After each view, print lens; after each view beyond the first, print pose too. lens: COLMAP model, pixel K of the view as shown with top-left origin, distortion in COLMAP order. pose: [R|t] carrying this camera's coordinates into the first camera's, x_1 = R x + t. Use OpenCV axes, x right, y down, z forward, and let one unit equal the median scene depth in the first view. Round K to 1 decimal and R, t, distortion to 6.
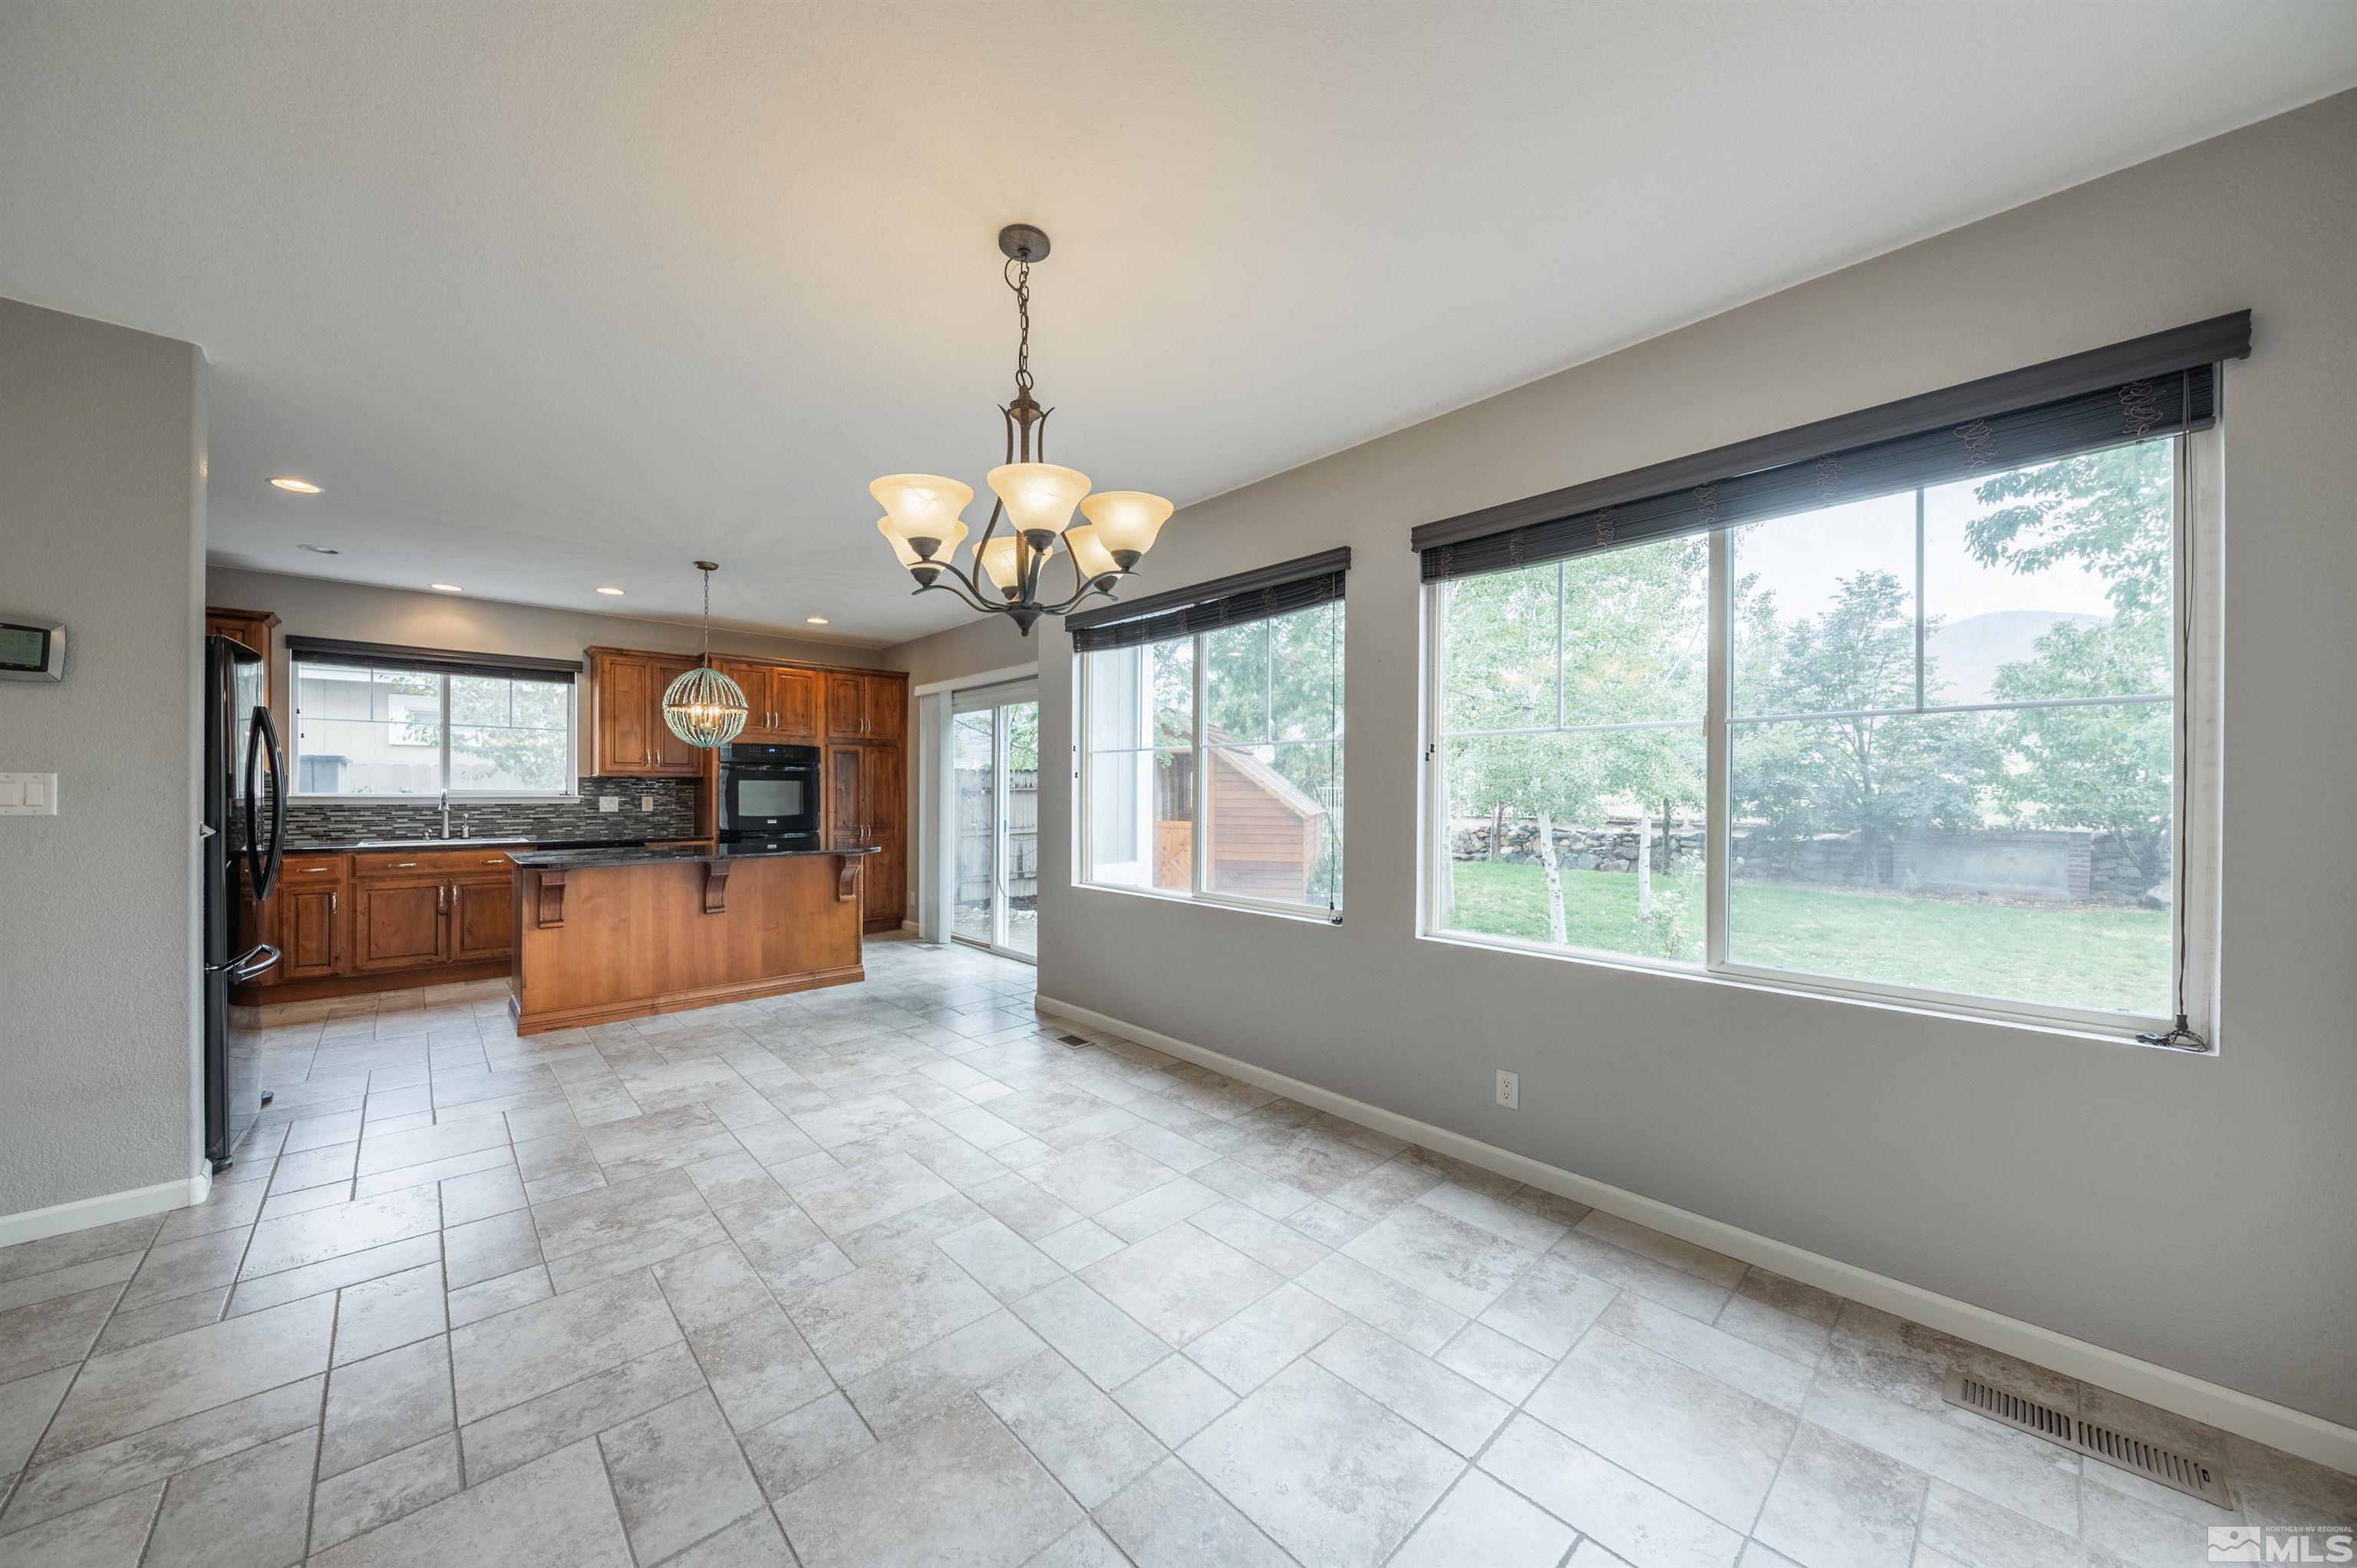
lens RADIAL K [[812.1, 0, 1178.2], [0, 812.1, 793.7], [0, 0, 1]] dist [0.010306, -0.007166]
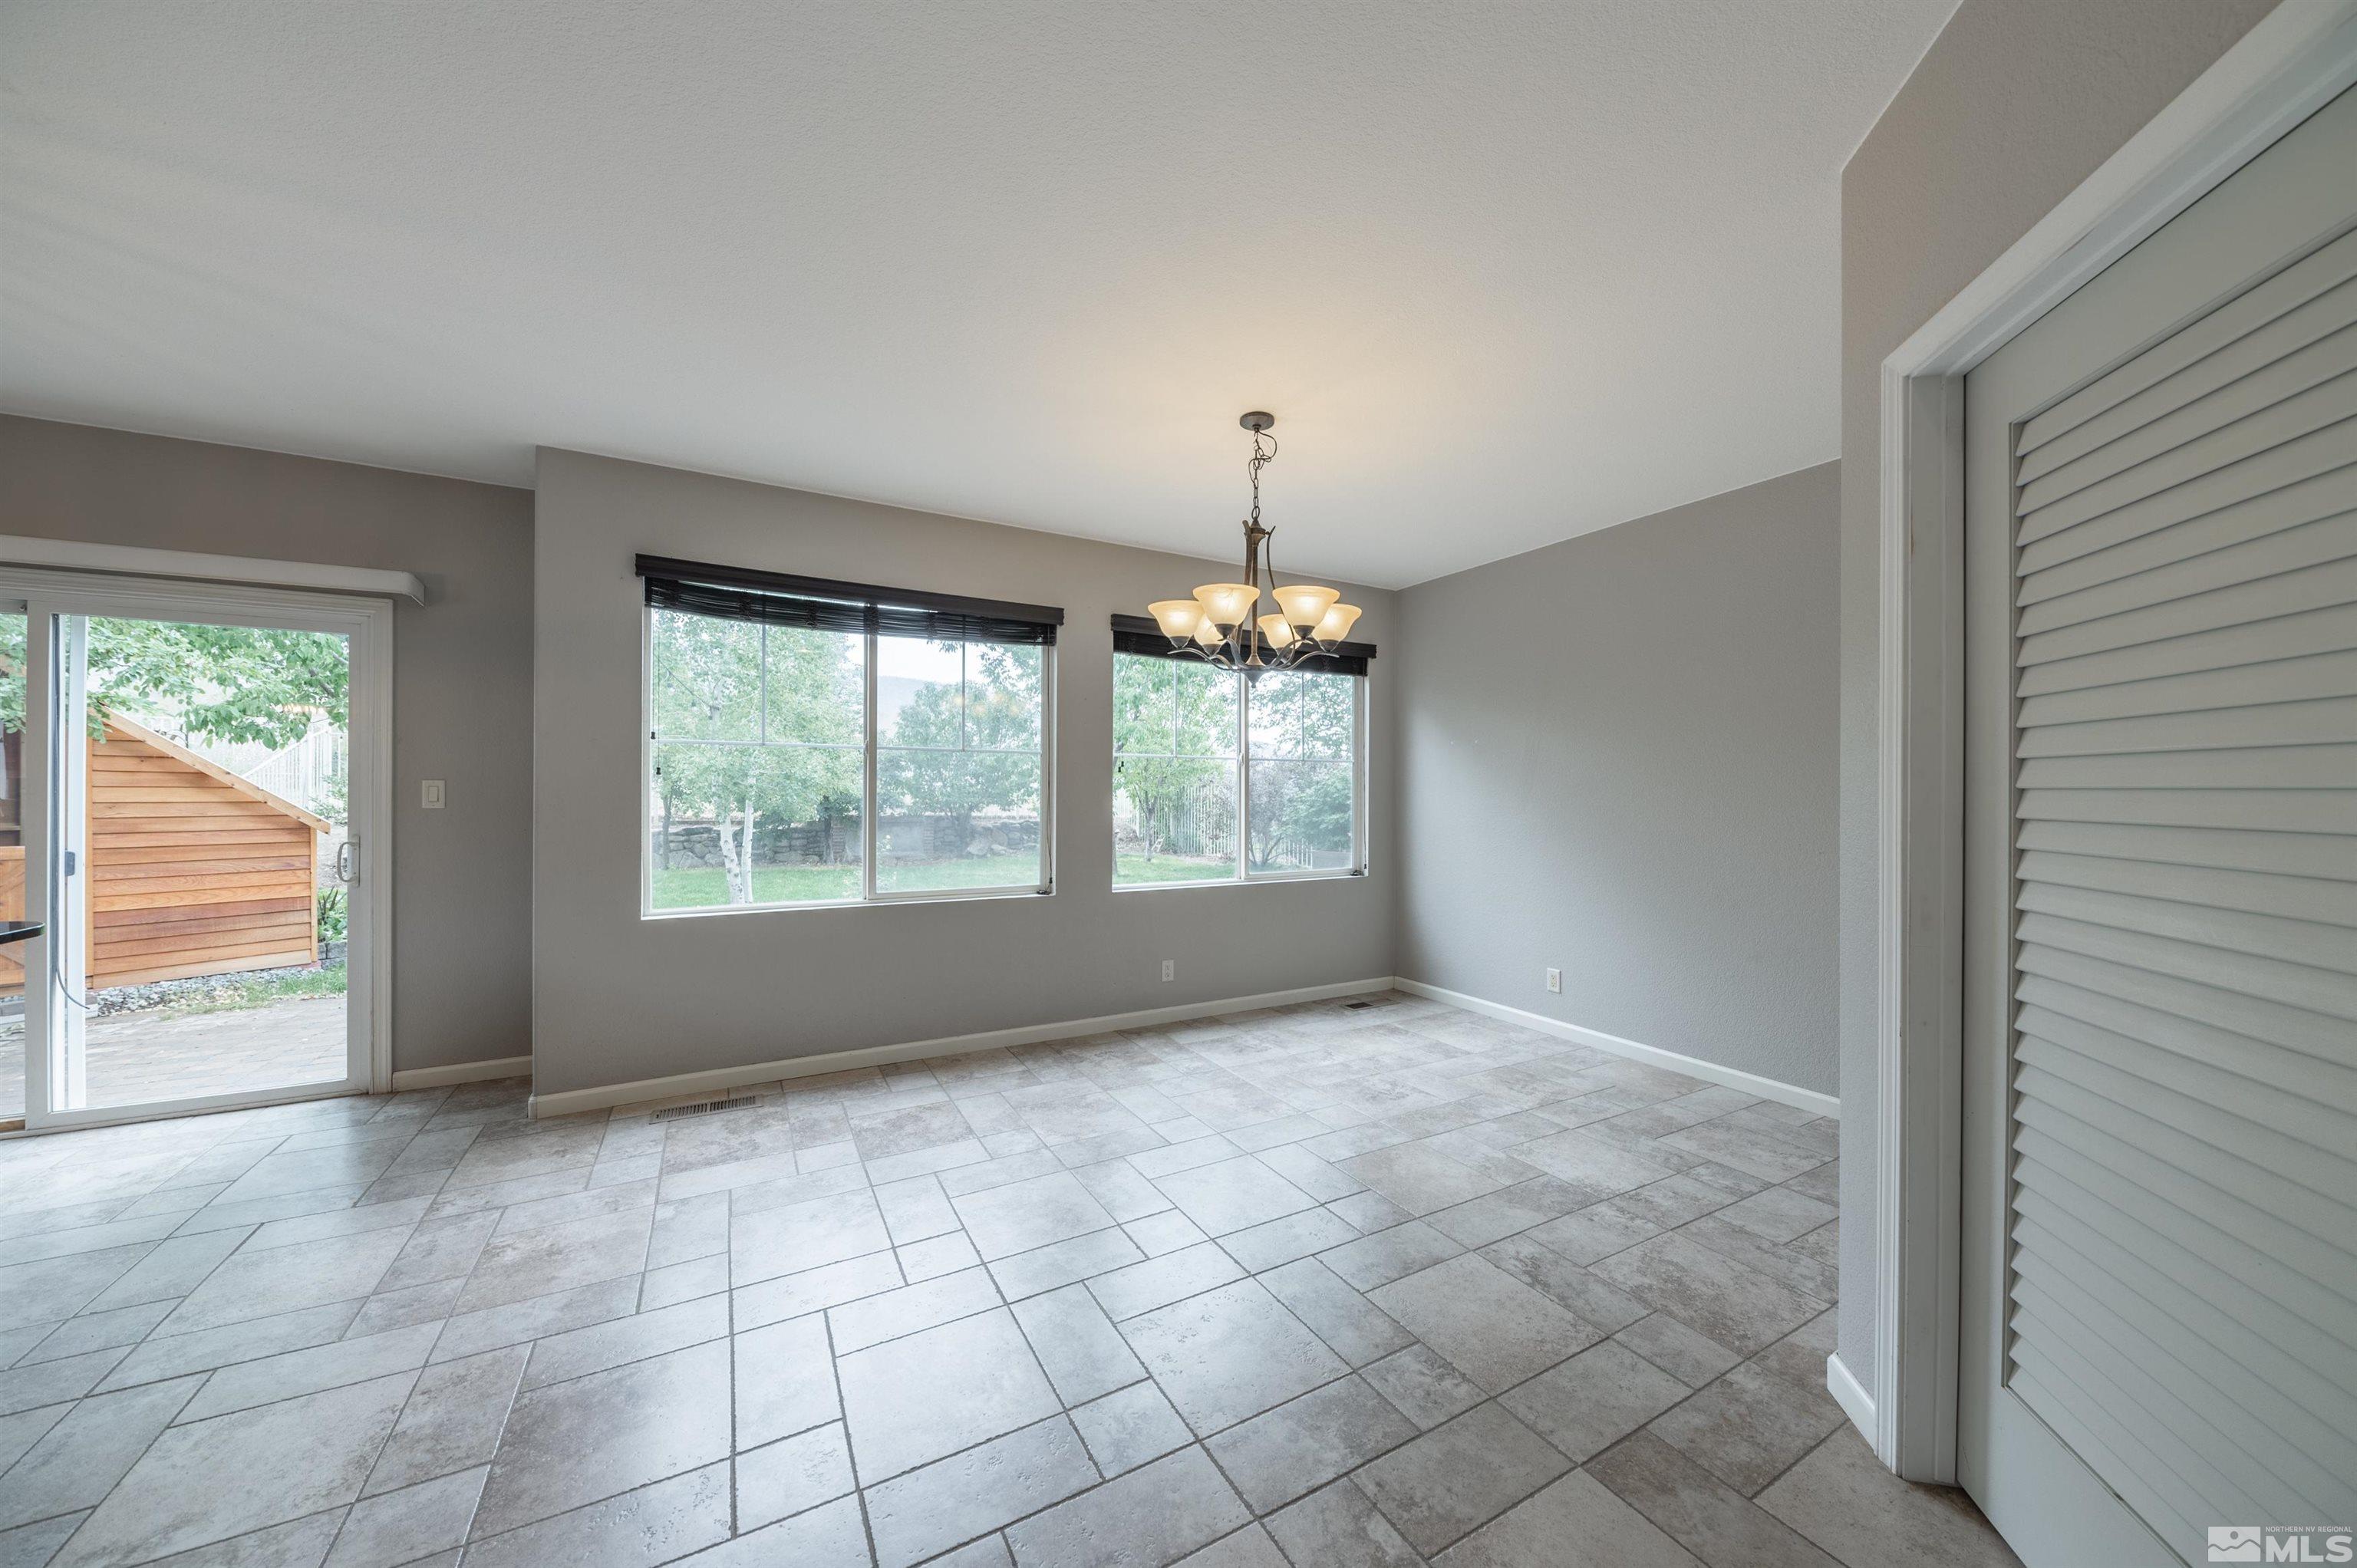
lens RADIAL K [[814.4, 0, 1173.9], [0, 814.4, 791.5], [0, 0, 1]] dist [0.010297, -0.006788]
pose [[0.247113, -0.002660, 0.968983, -0.777432], [0.000725, 0.999996, 0.002561, -0.005615], [-0.968986, 0.000070, 0.247114, 0.368637]]
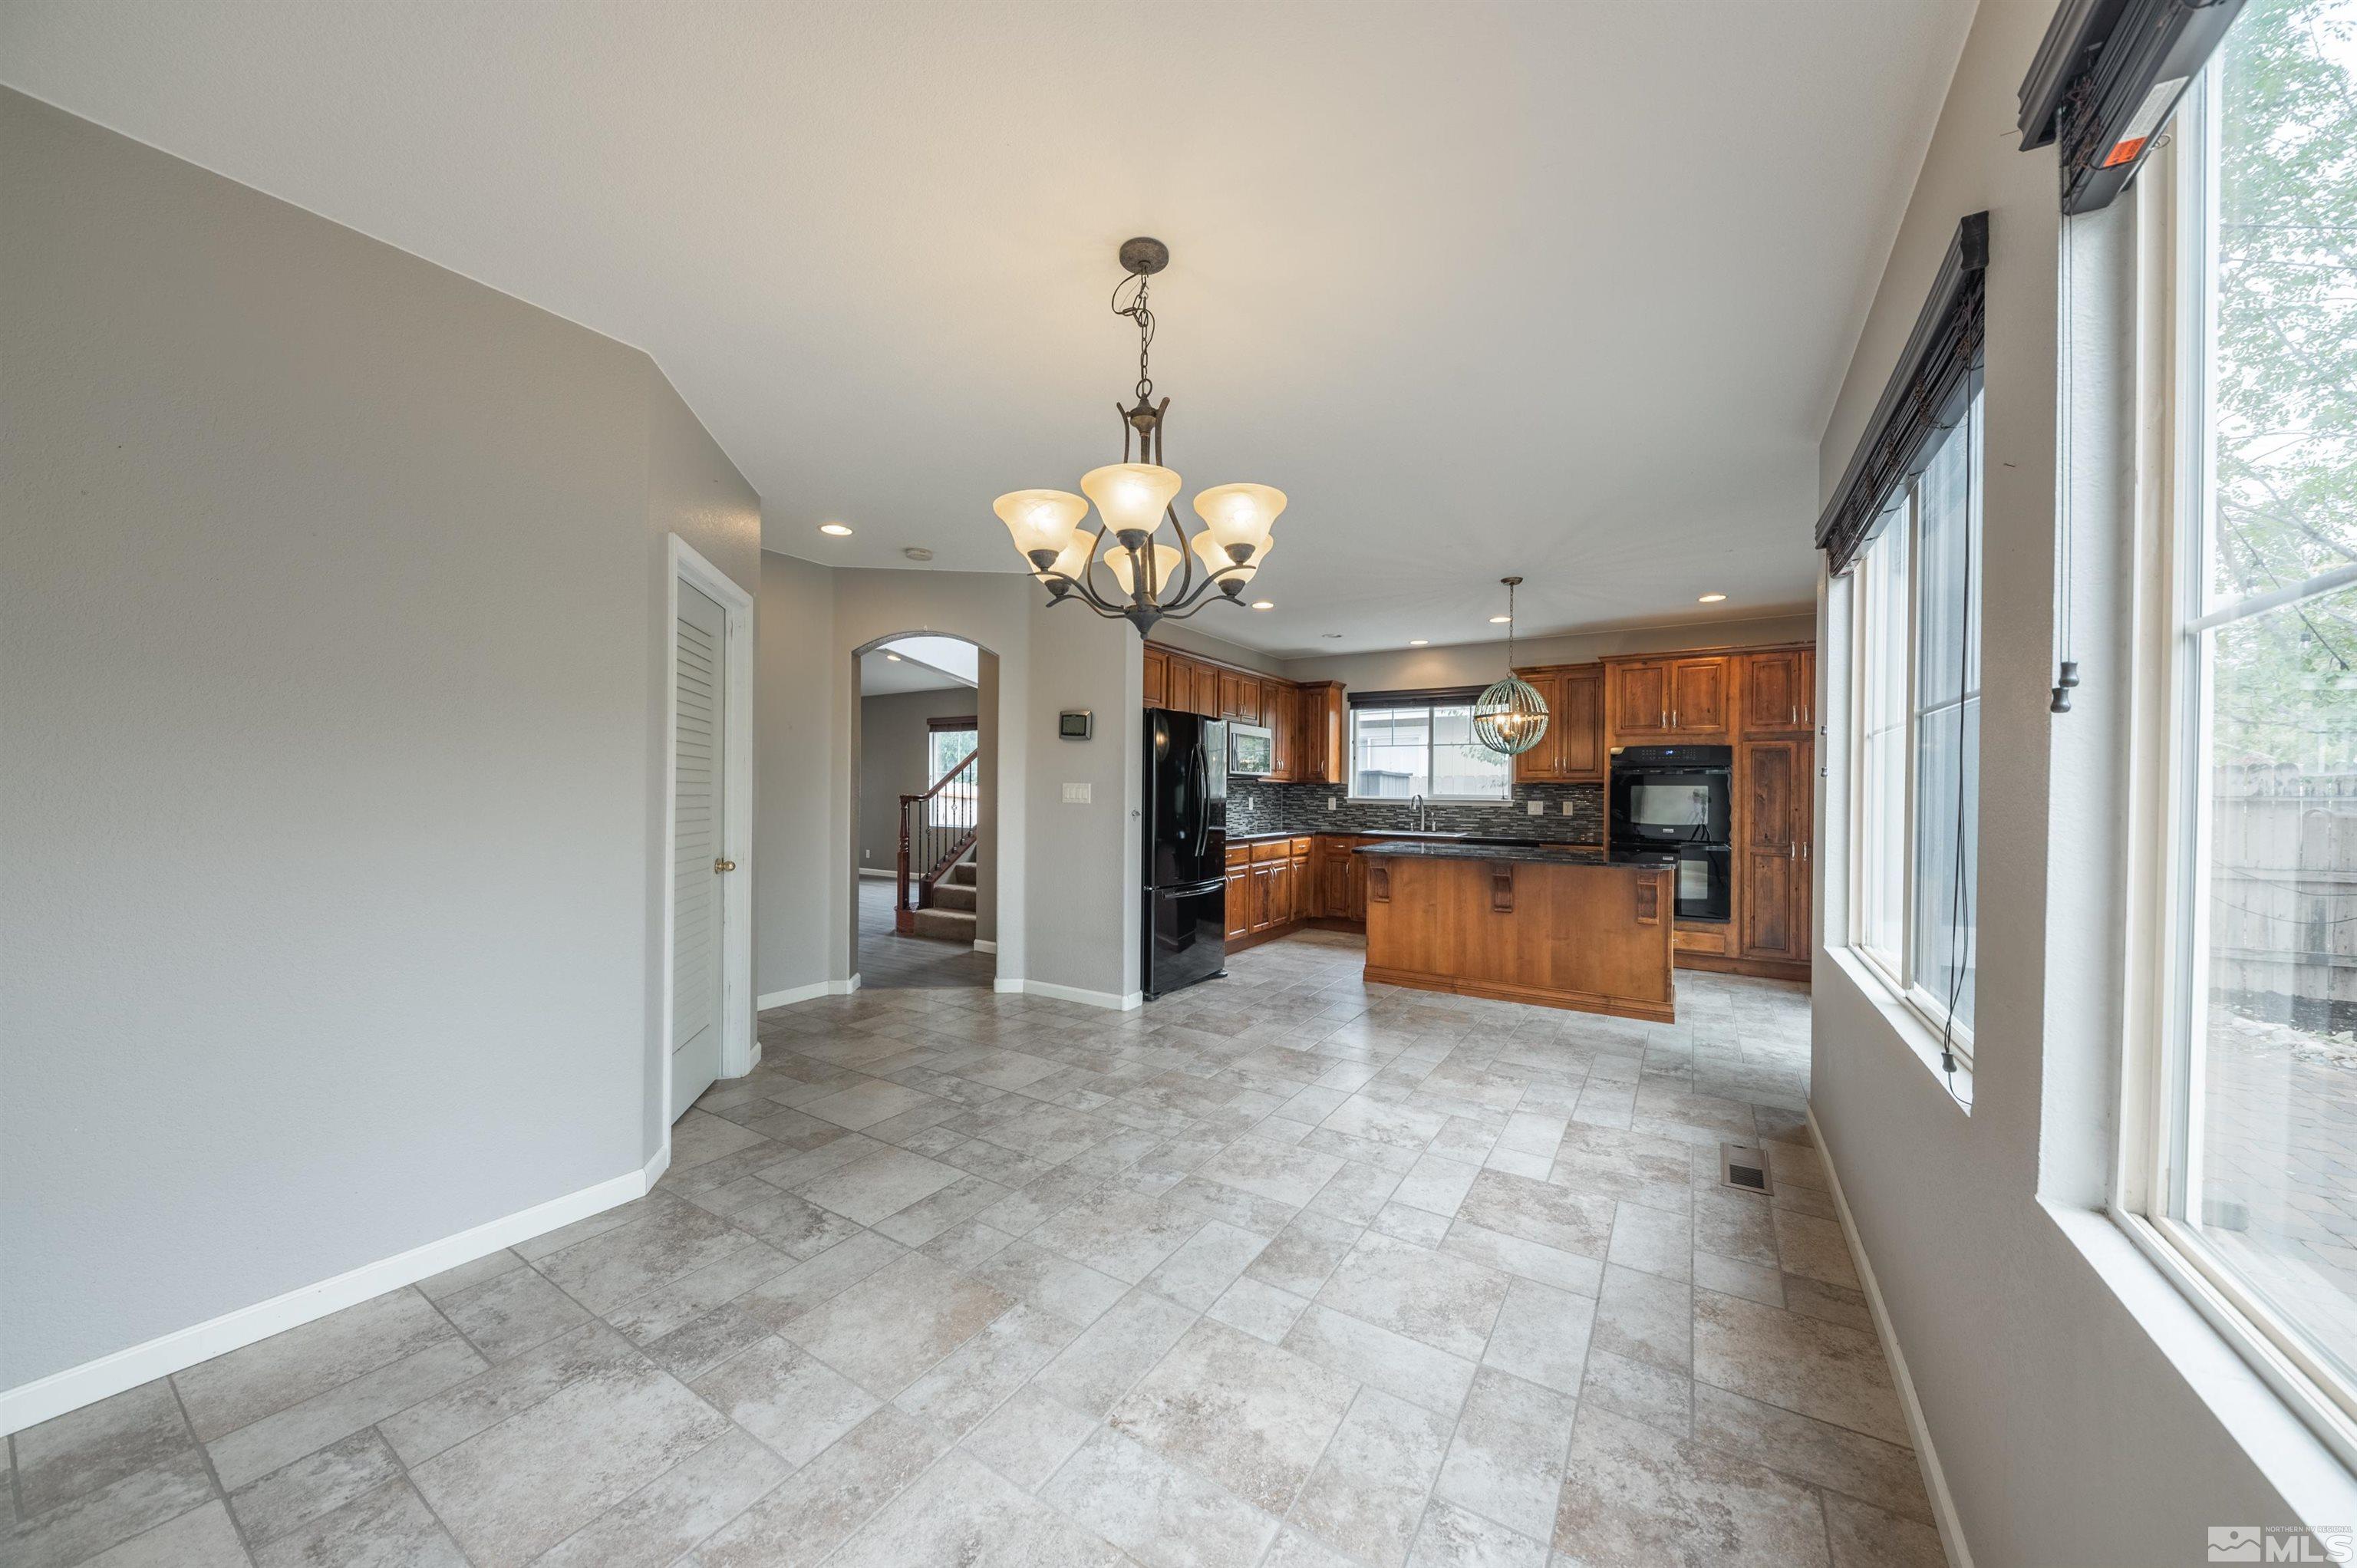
lens RADIAL K [[814.4, 0, 1173.9], [0, 814.4, 791.5], [0, 0, 1]] dist [0.010297, -0.006788]
pose [[0.245243, -0.000249, -0.969462, 0.385476], [-0.012437, 0.999917, -0.003403, 0.000635], [0.969382, 0.012892, 0.245219, 0.373692]]
